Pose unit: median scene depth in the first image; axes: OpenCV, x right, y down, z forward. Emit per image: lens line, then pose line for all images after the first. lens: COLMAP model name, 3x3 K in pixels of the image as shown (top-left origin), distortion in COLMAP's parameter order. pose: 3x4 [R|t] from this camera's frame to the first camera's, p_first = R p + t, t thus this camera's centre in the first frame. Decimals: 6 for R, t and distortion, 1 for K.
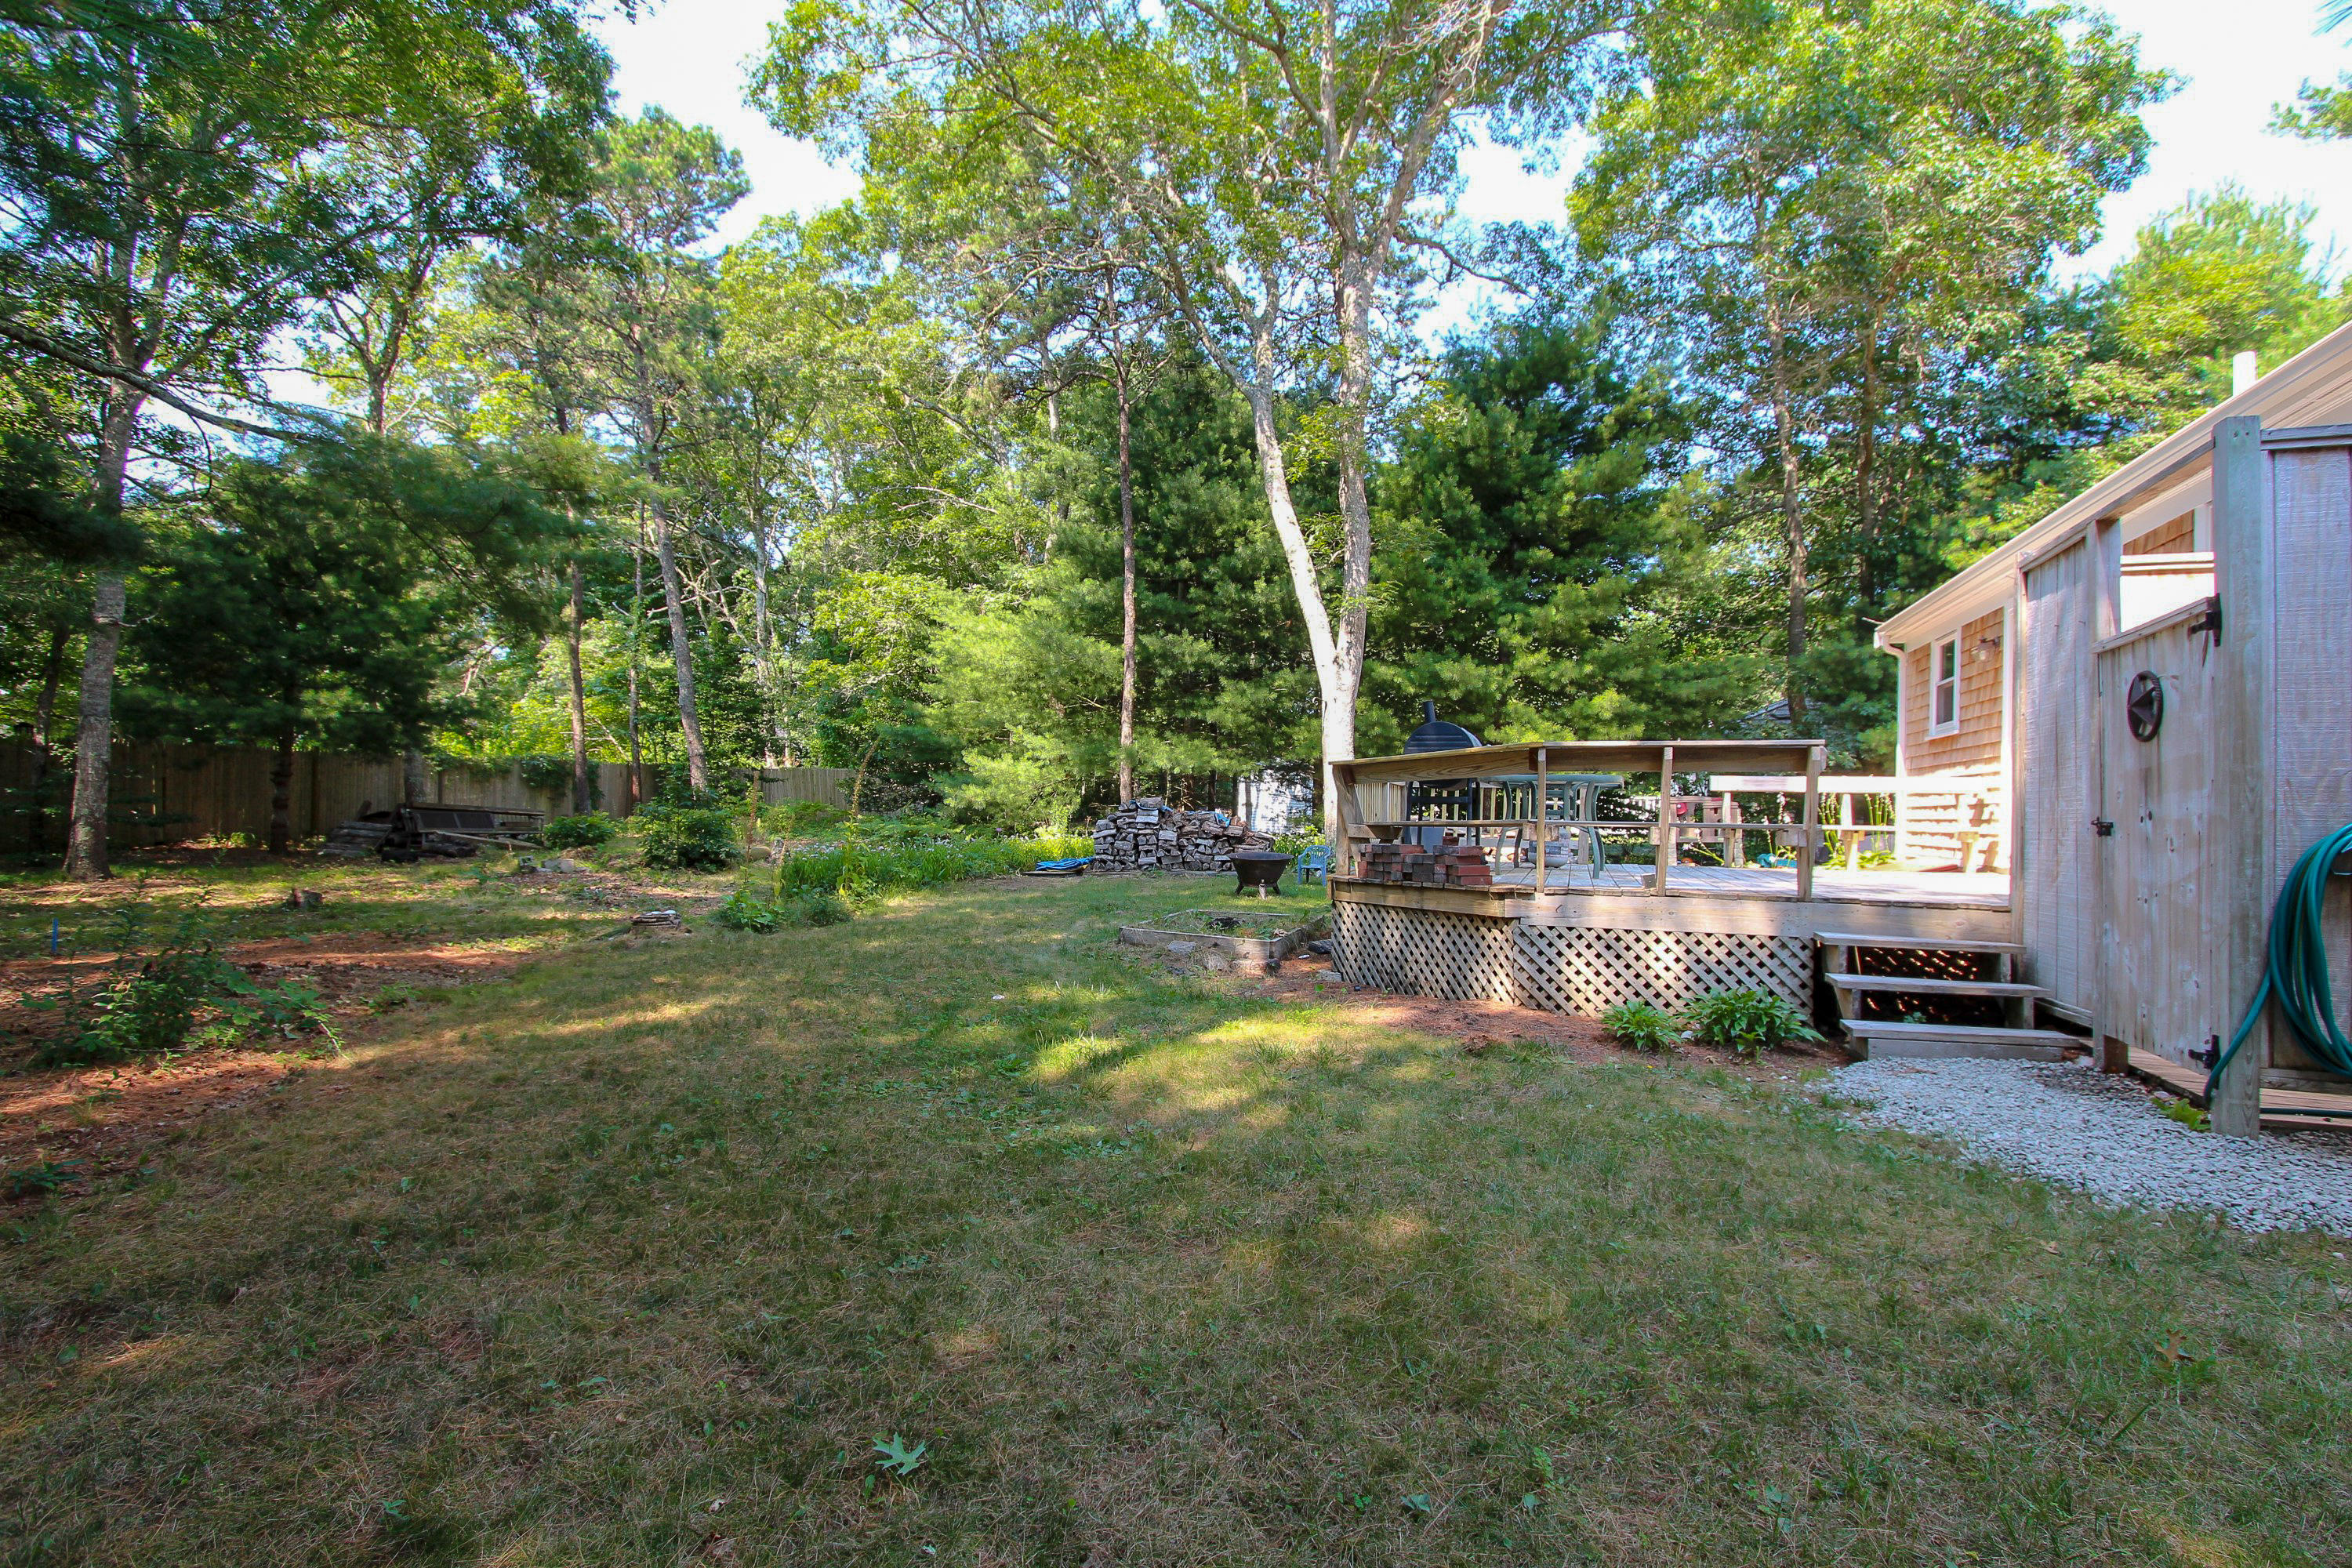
lens RADIAL K [[1154.1, 0, 1198.5], [0, 1154.1, 797.7], [0, 0, 1]] dist [-0.017229, 0.002497]
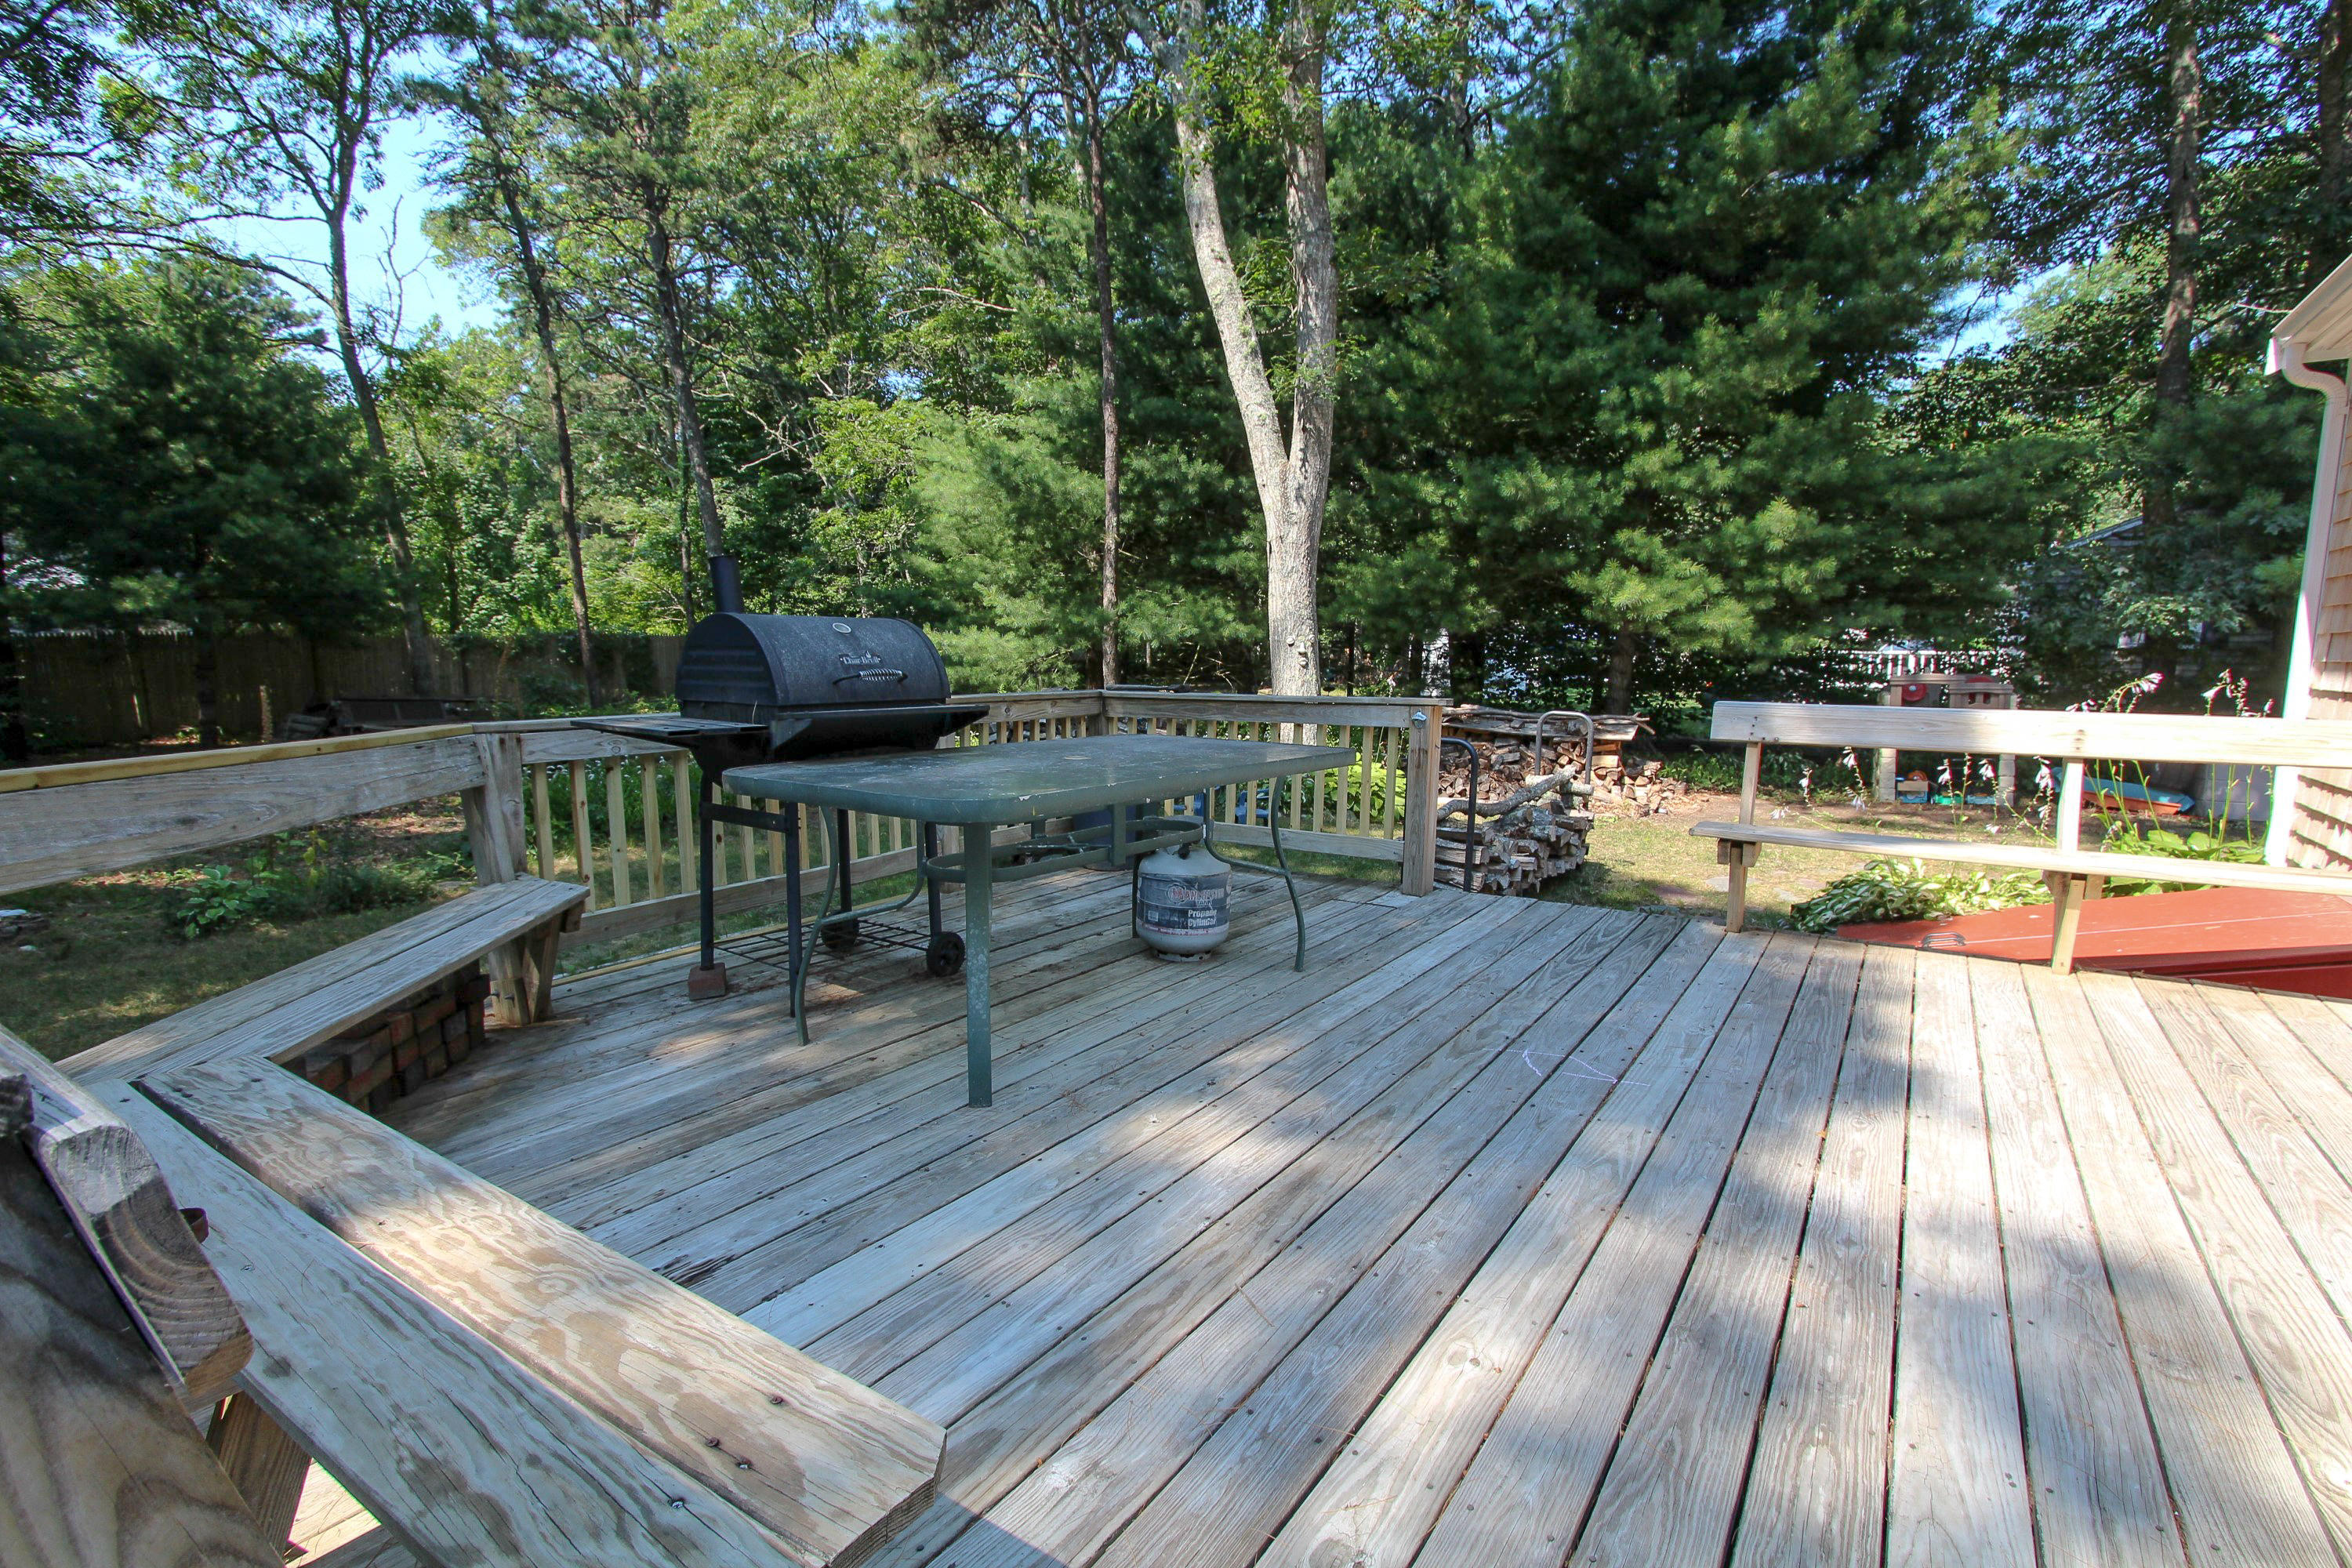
lens RADIAL K [[1116.4, 0, 1186.6], [0, 1116.4, 819.7], [0, 0, 1]] dist [-0.015389, 0.000838]
pose [[0.963243, 0.027599, -0.267208, 0.486302], [0.015263, 0.987478, 0.157015, -0.056001], [0.268196, -0.155322, 0.950761, 0.731395]]
